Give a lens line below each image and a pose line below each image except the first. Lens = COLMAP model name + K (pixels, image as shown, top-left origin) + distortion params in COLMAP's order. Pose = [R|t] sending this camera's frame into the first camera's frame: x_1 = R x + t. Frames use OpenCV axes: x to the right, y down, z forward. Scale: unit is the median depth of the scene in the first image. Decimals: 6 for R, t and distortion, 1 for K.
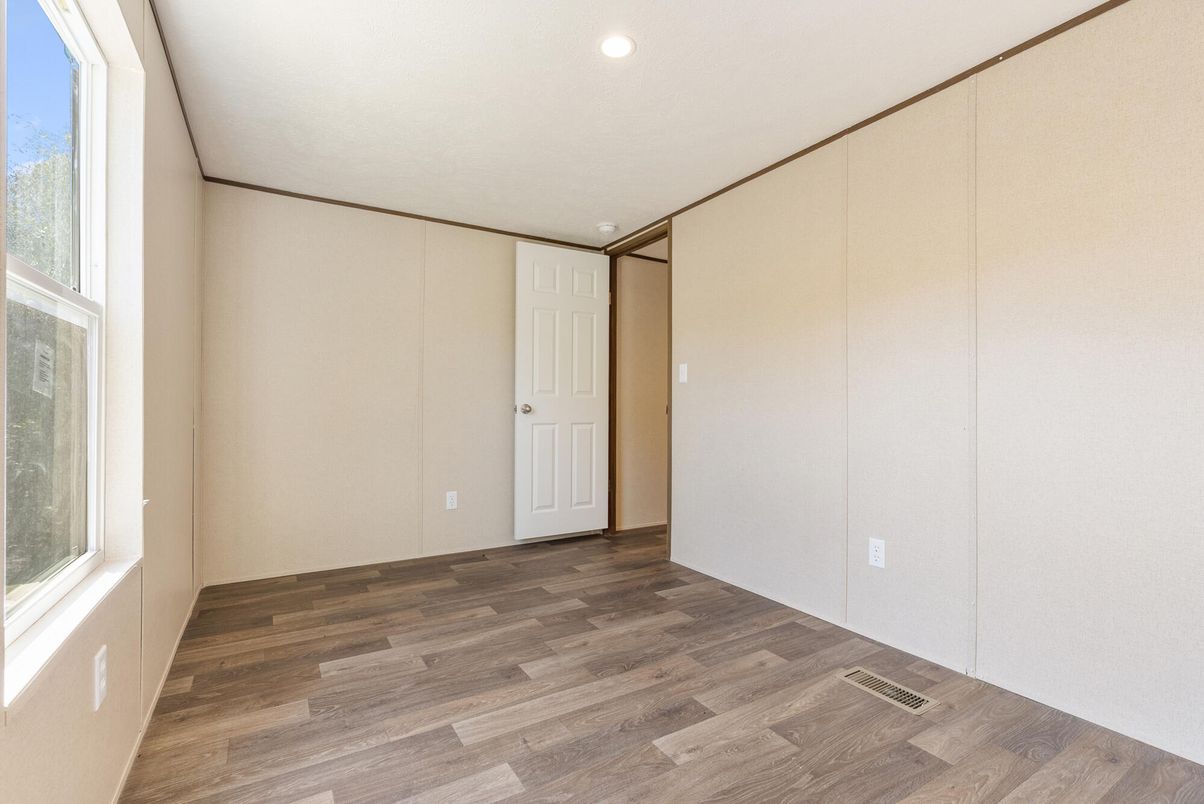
lens RADIAL K [[545.9, 0, 603.7], [0, 545.9, 407.4], [0, 0, 1]] dist [-0.002828, -0.001739]
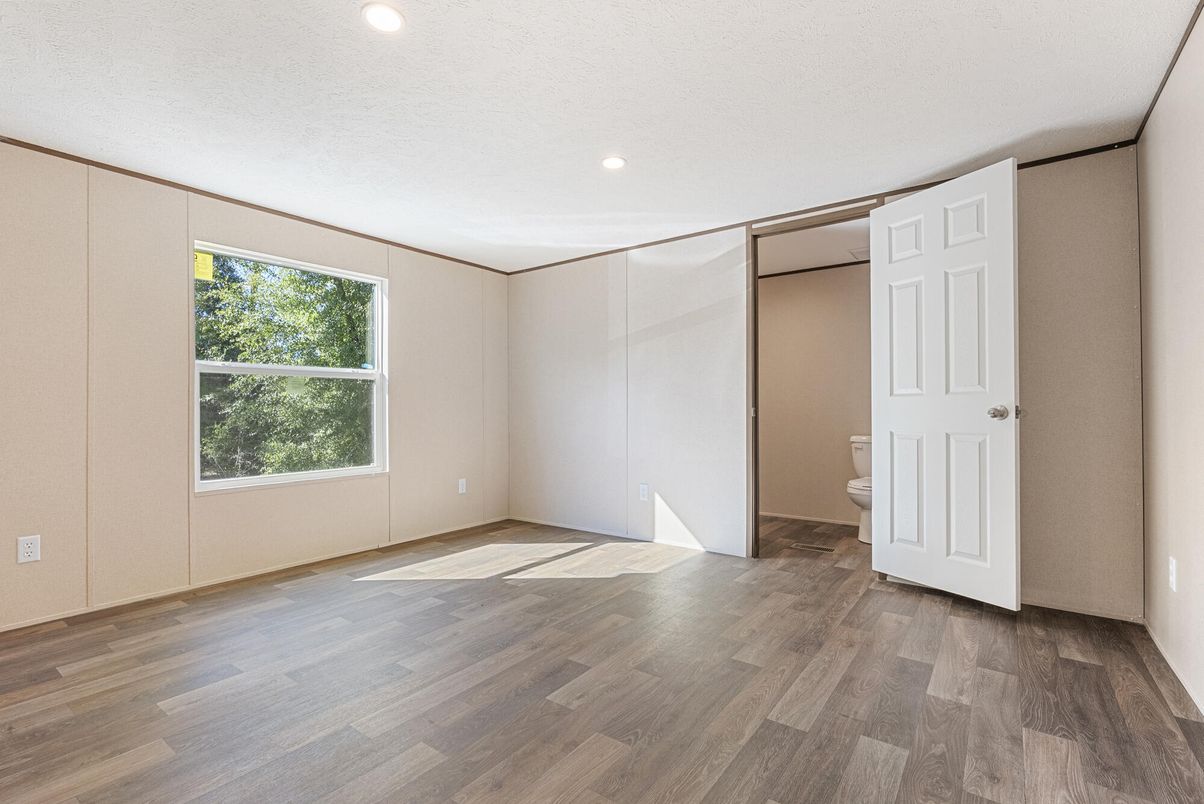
lens RADIAL K [[545.9, 0, 601.5], [0, 545.9, 406.9], [0, 0, 1]] dist [-0.002828, -0.001739]
pose [[0.929560, -0.015662, 0.368339, -0.172309], [0.016892, 0.999857, -0.000115, 0.000229], [-0.368285, 0.006329, 0.929692, -0.095058]]
